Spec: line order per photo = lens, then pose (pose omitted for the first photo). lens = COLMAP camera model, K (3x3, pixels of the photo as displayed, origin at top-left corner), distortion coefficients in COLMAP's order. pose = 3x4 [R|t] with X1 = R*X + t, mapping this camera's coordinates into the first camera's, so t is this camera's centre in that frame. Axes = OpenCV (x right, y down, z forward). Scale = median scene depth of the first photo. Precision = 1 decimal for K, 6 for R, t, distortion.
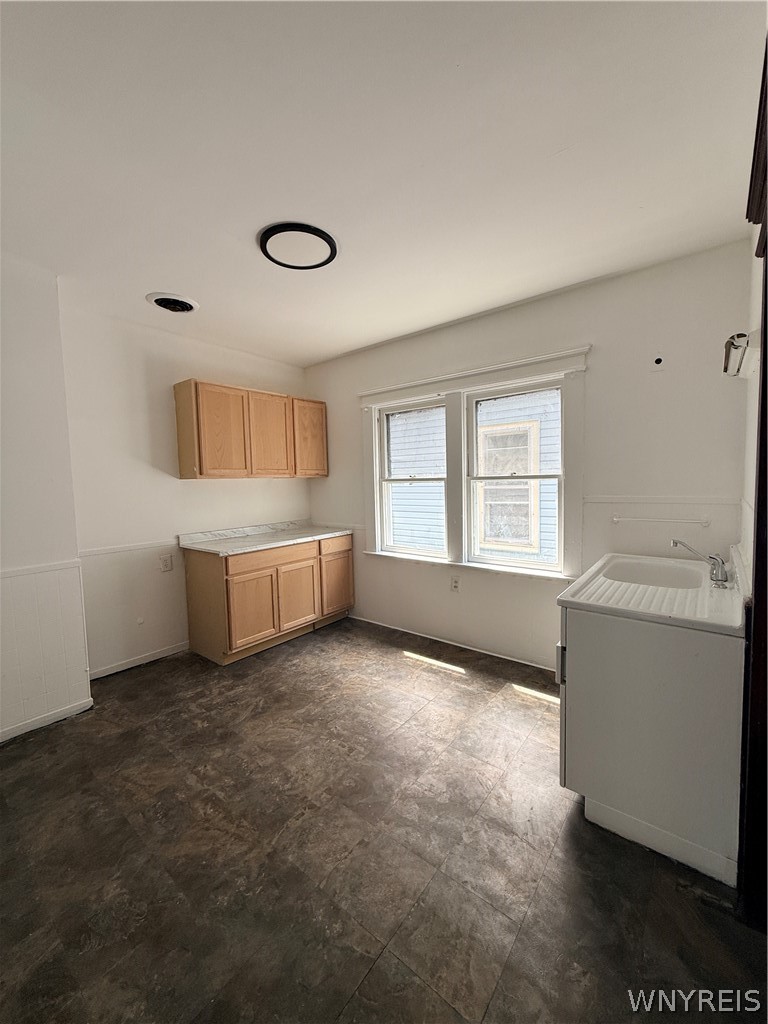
lens RADIAL K [[406.8, 0, 377.9], [0, 406.8, 511.2], [0, 0, 1]] dist [-0.003060, 0.000798]
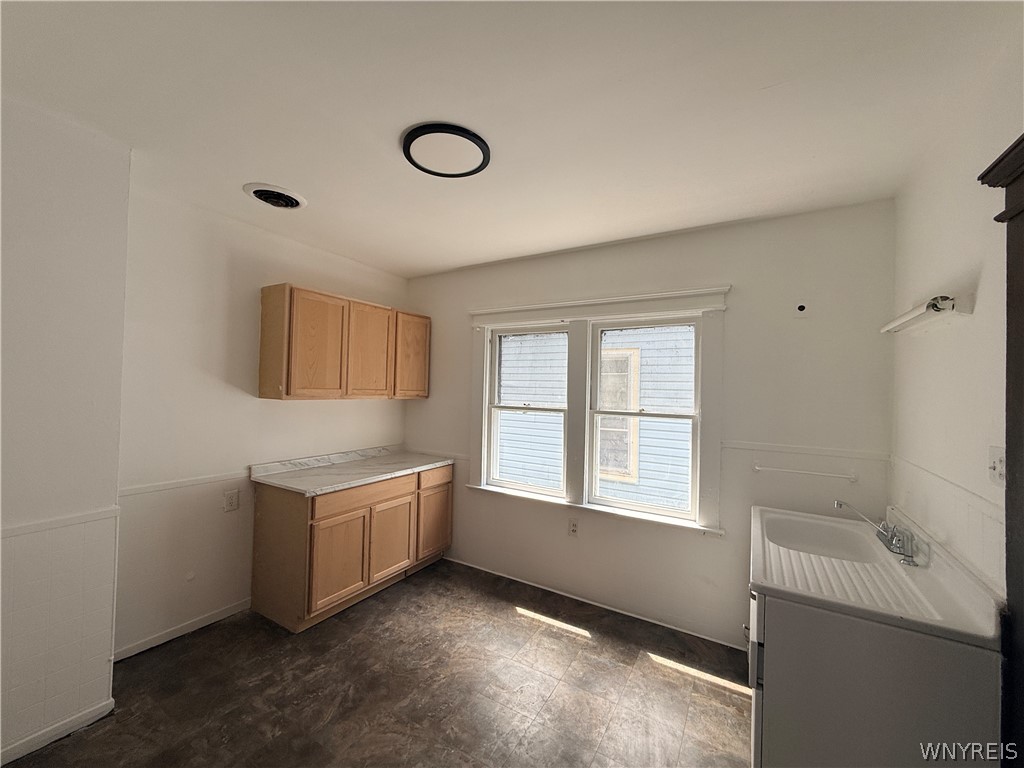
lens RADIAL K [[406.8, 0, 499.6], [0, 406.8, 384.0], [0, 0, 1]] dist [-0.003060, 0.000798]
pose [[0.990084, 0.049636, 0.131412, -0.133029], [-0.038022, 0.995265, -0.089456, -0.063850], [-0.135230, 0.083572, 0.987283, 0.130181]]
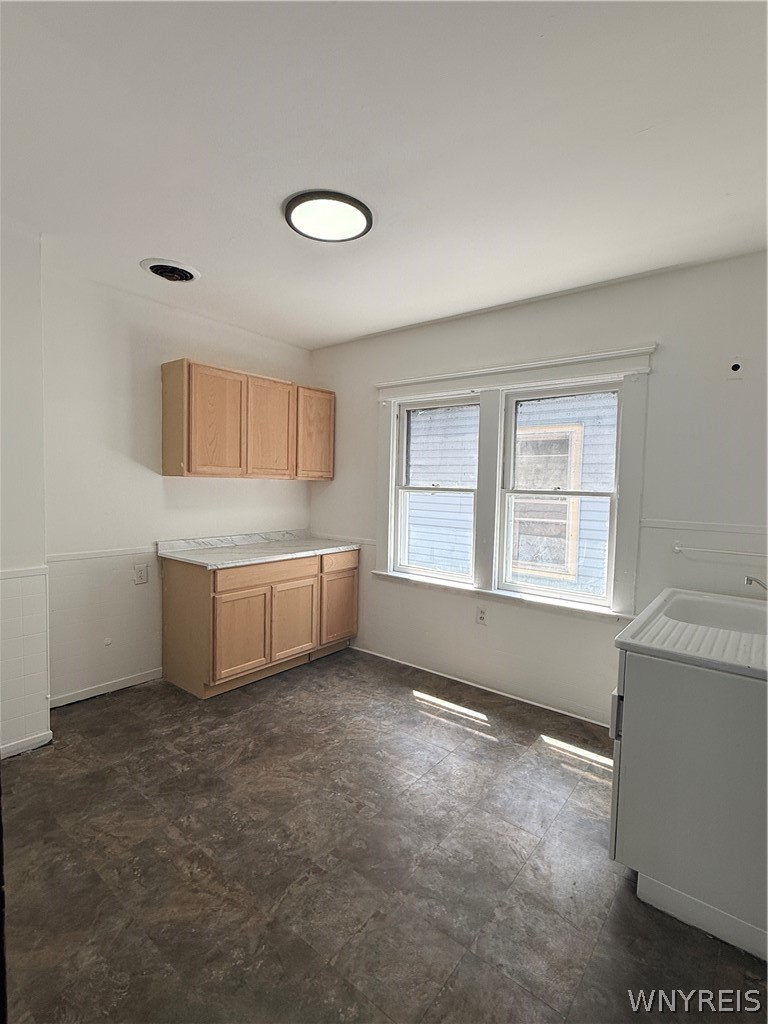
lens RADIAL K [[489.8, 0, 377.1], [0, 489.8, 514.2], [0, 0, 1]] dist [-0.002081, -0.000099]
pose [[0.998863, 0.047398, 0.005144, -0.052275], [-0.047331, 0.998801, -0.012522, -0.008760], [-0.005731, 0.012264, 0.999908, -0.025107]]
